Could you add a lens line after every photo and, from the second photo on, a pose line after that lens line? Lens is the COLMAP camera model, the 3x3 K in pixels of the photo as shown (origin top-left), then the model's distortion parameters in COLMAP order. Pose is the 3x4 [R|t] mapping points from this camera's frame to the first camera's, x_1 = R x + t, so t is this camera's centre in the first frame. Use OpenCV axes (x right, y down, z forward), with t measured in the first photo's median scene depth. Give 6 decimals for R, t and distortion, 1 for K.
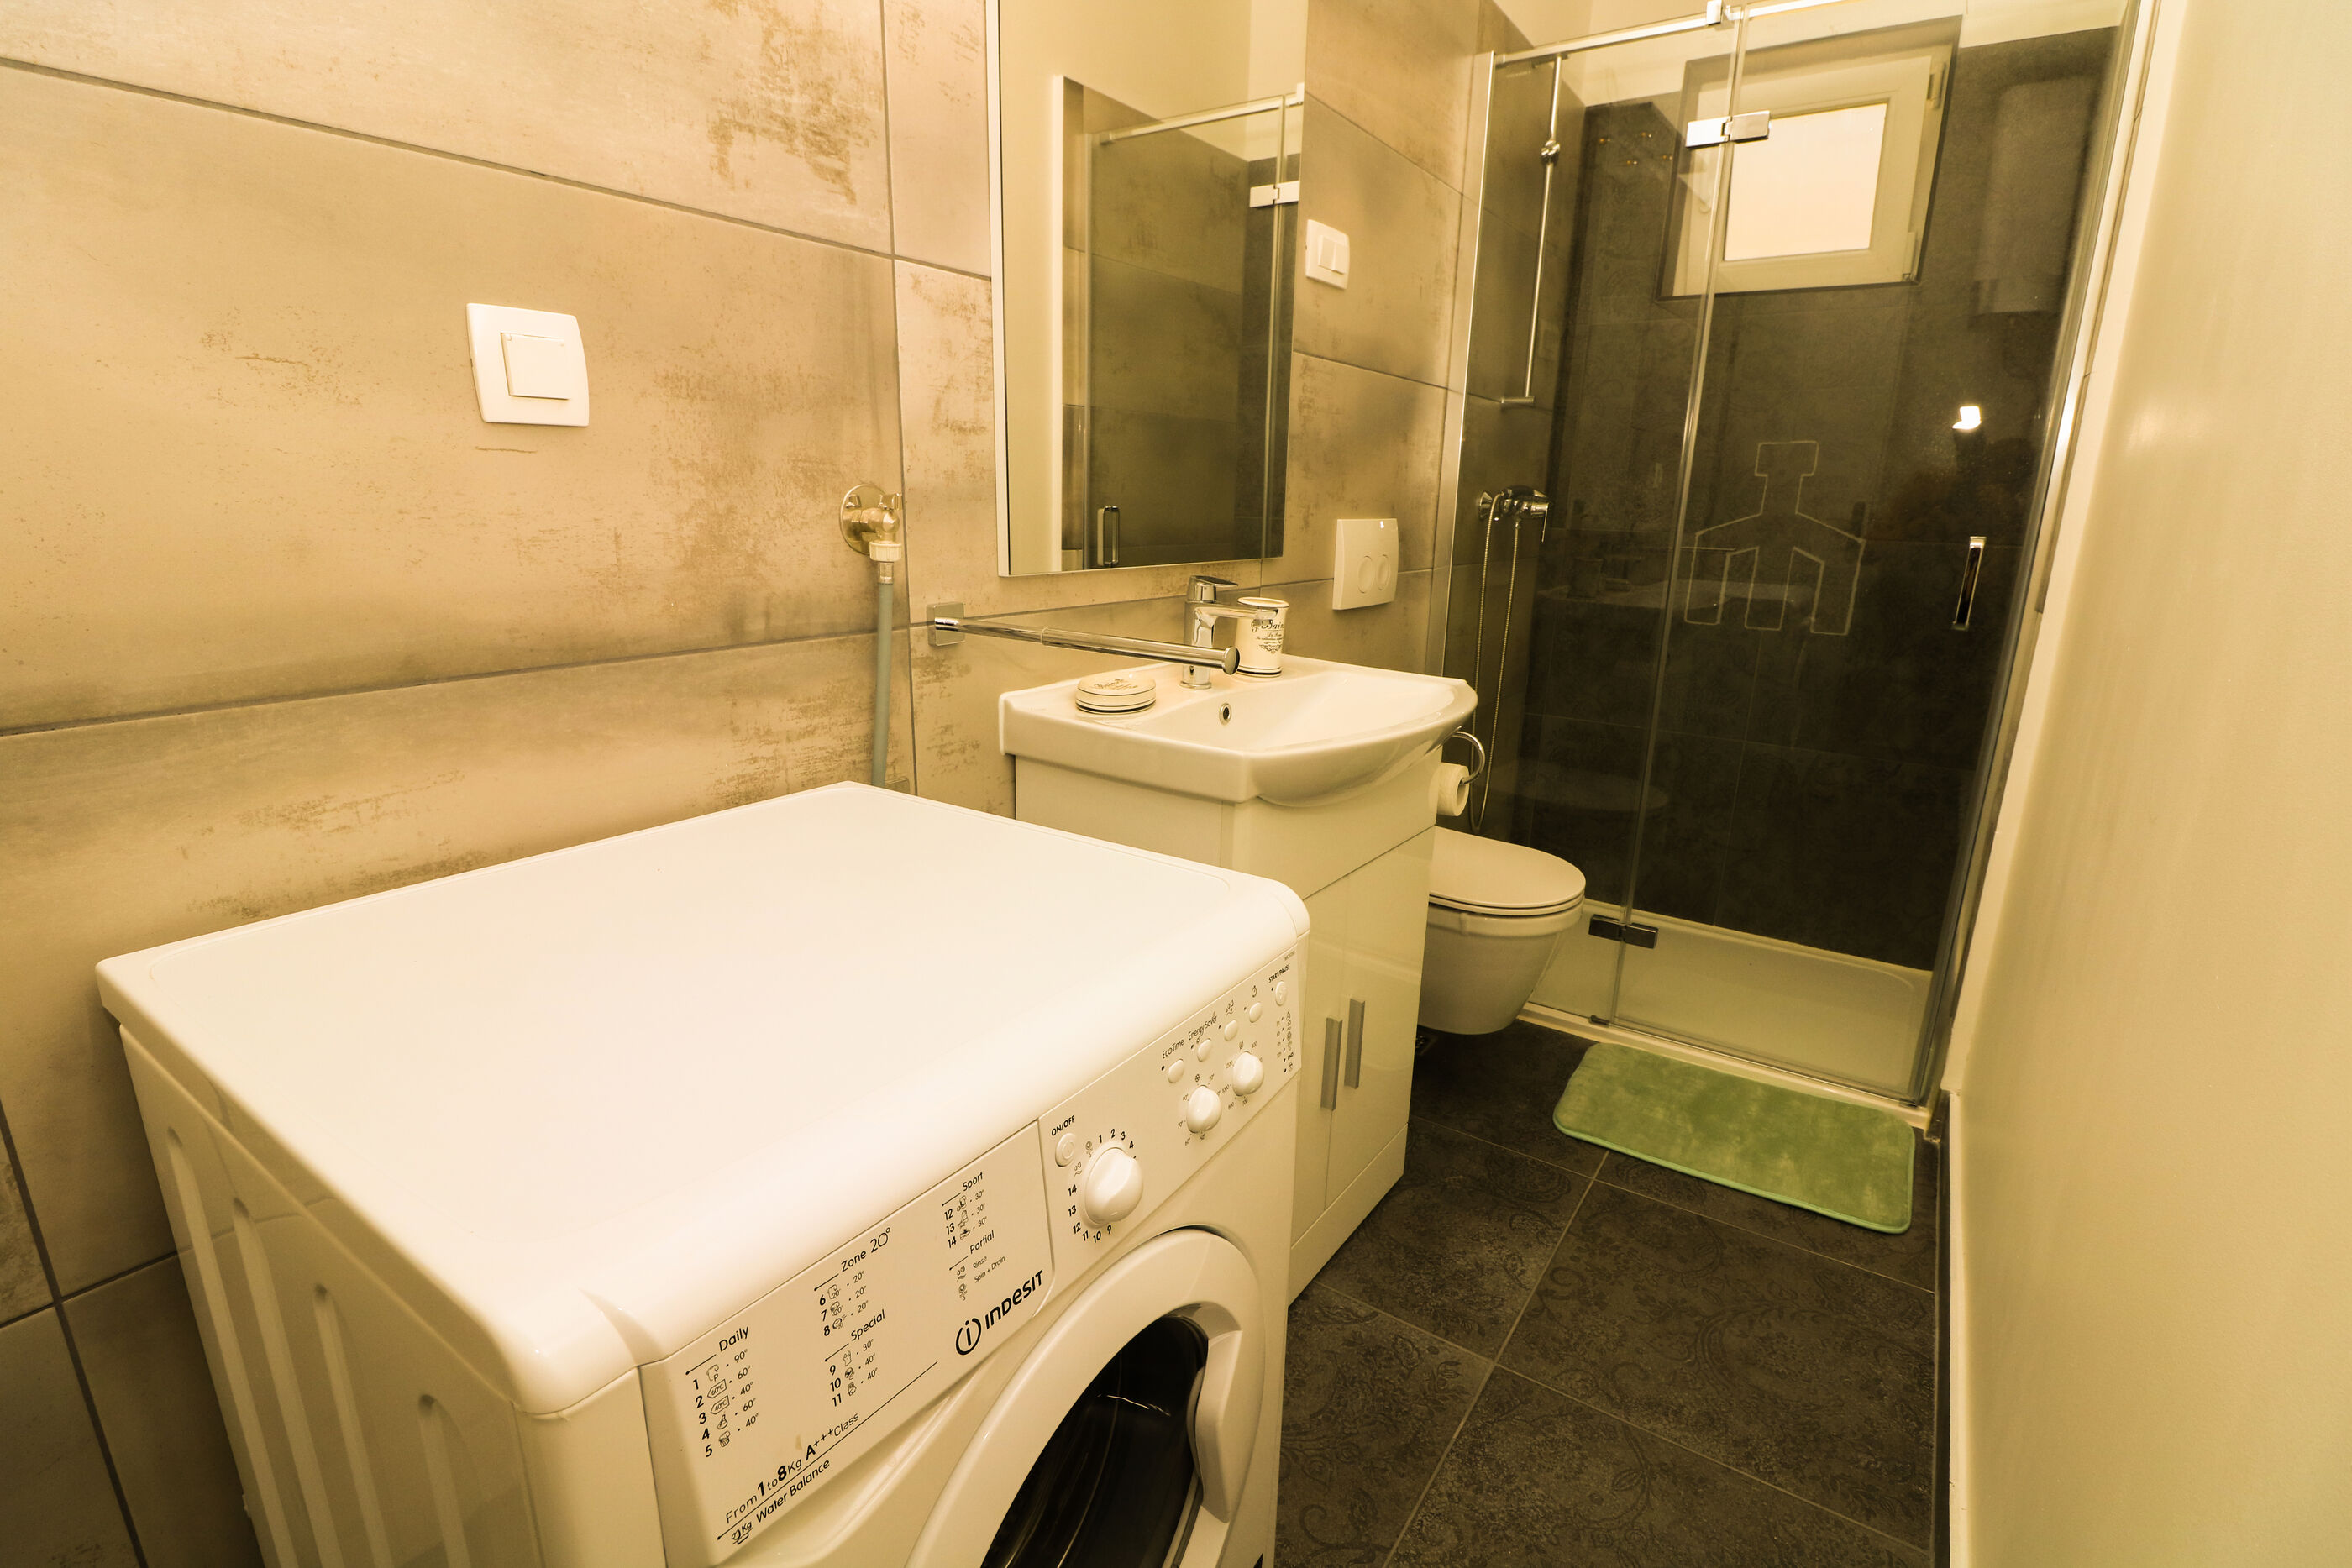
lens RADIAL K [[1090.7, 0, 1183.0], [0, 1090.7, 792.3], [0, 0, 1]] dist [-0.000876, -0.011718]
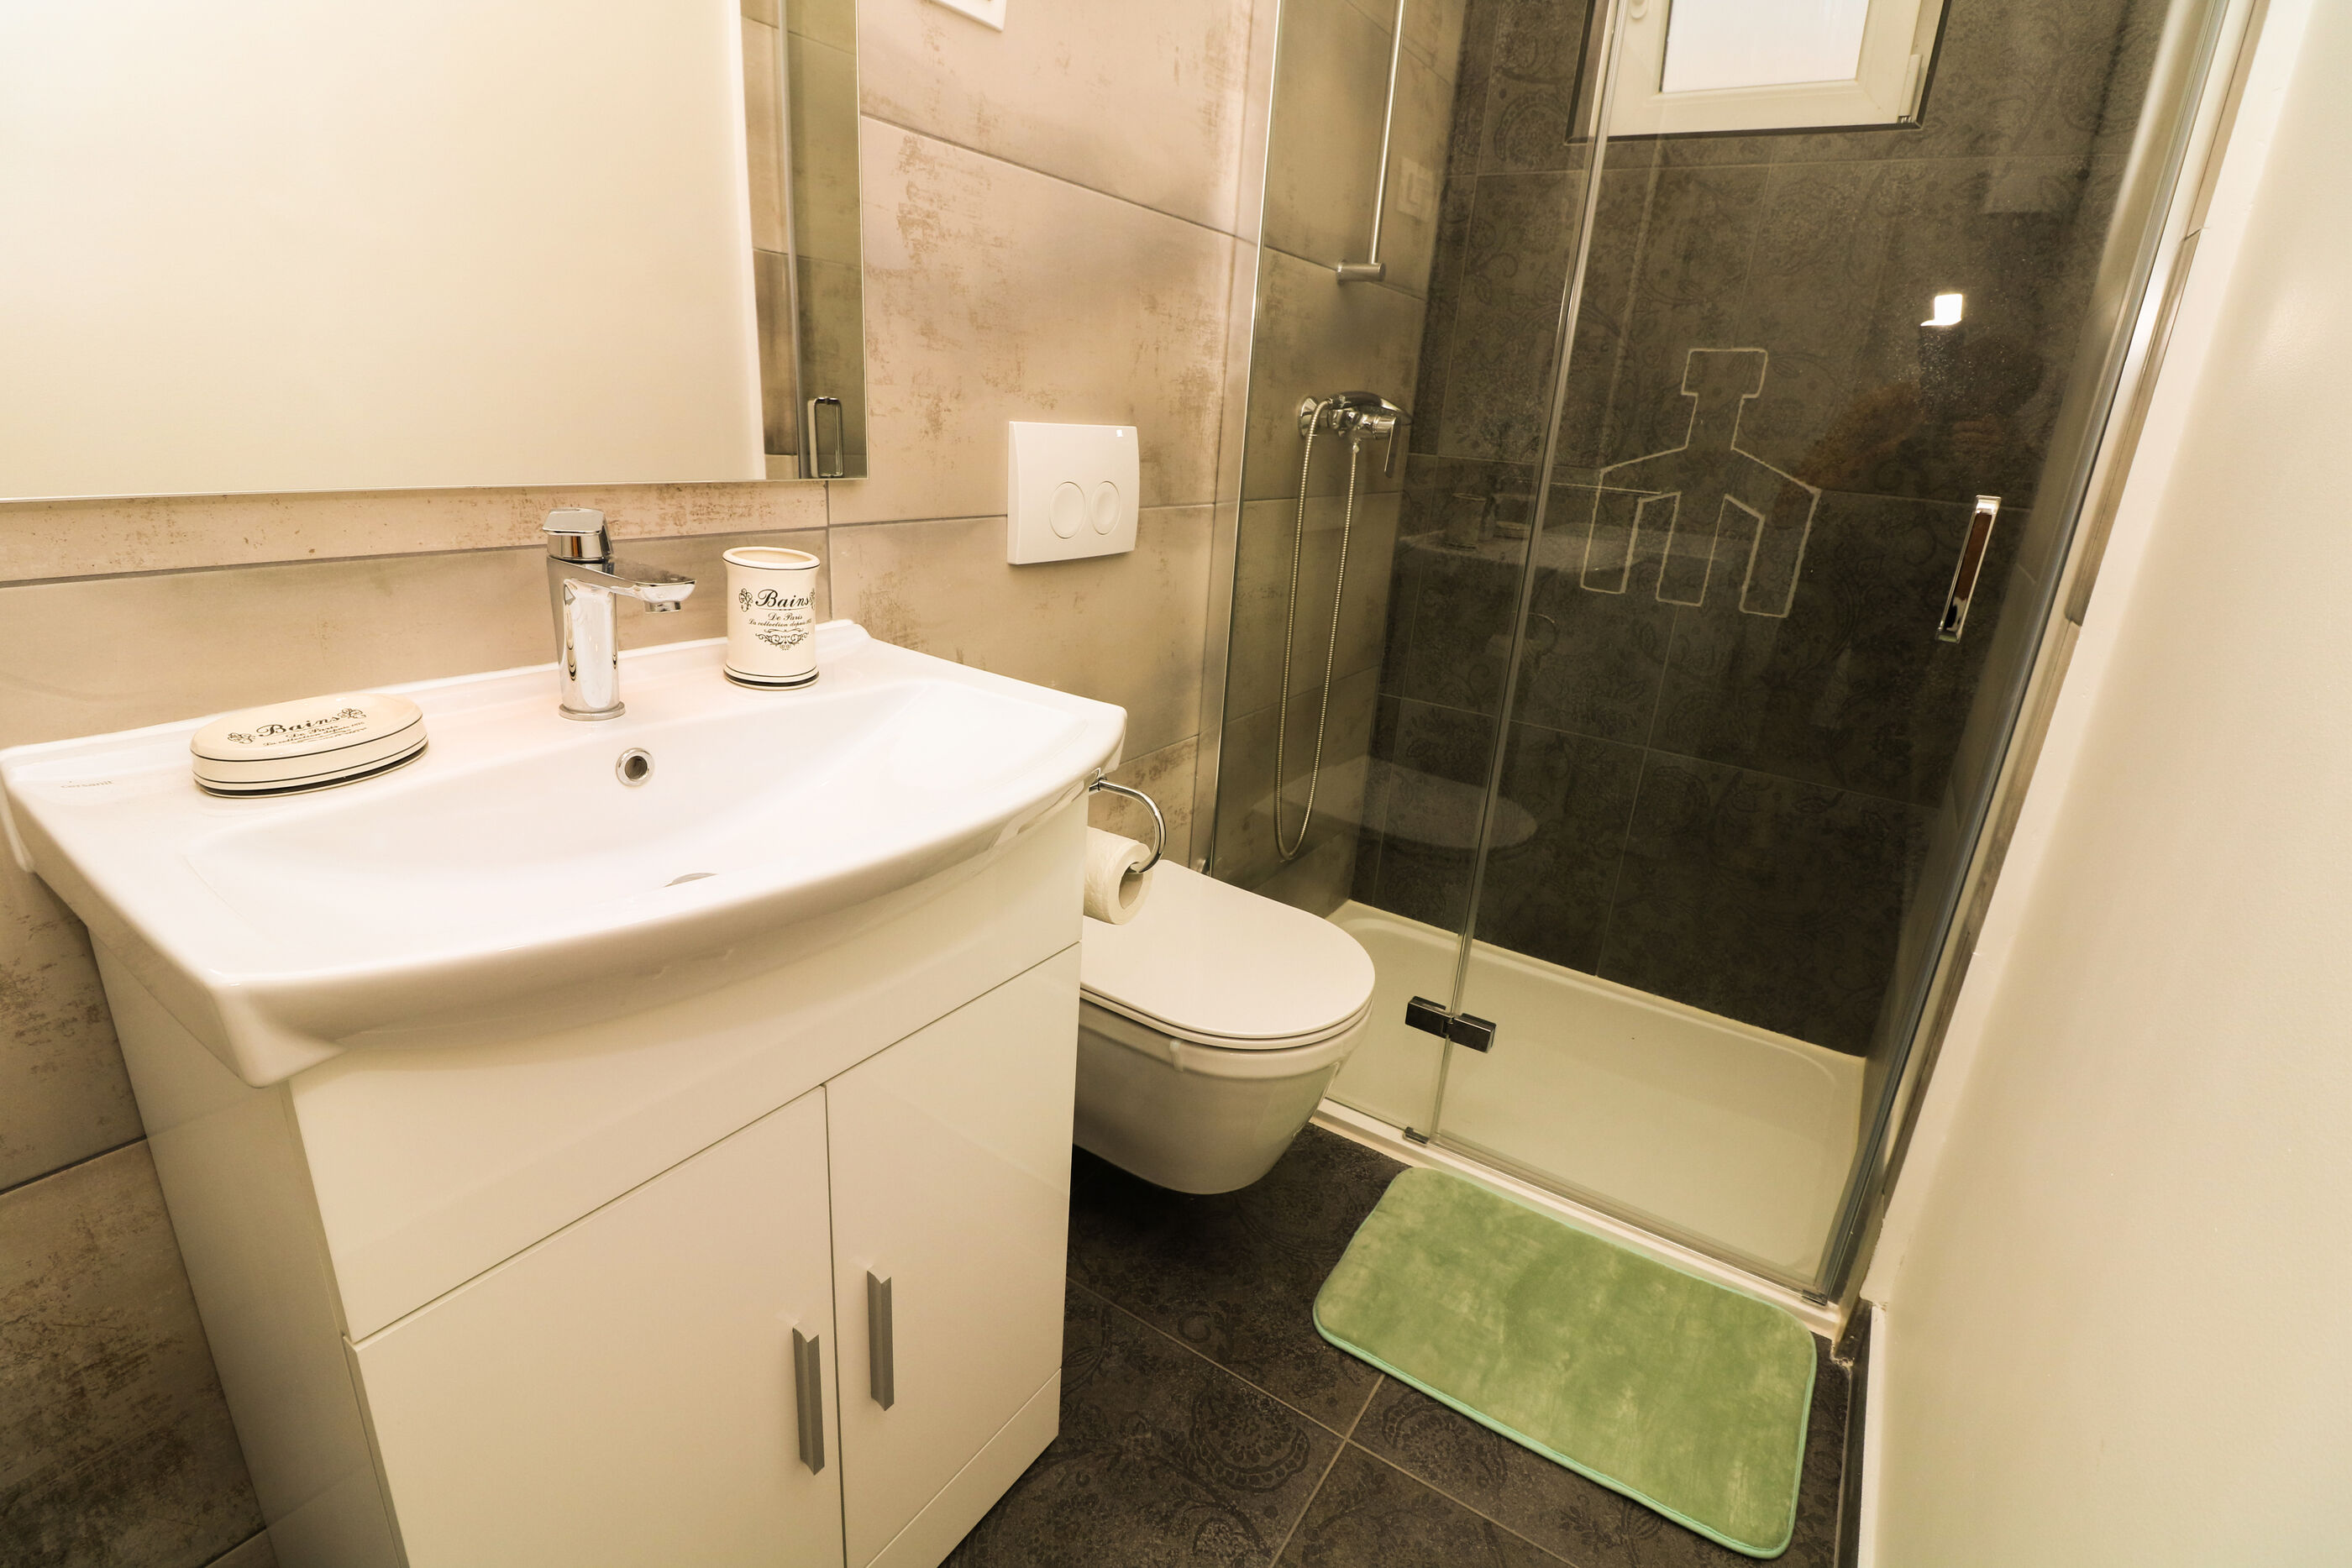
lens RADIAL K [[1090.7, 0, 1183.0], [0, 1090.7, 792.3], [0, 0, 1]] dist [-0.000876, -0.011718]
pose [[0.998594, 0.033456, 0.041127, 0.188566], [-0.036379, 0.996704, 0.072513, -0.070983], [-0.038566, -0.073907, 0.996519, 0.291262]]
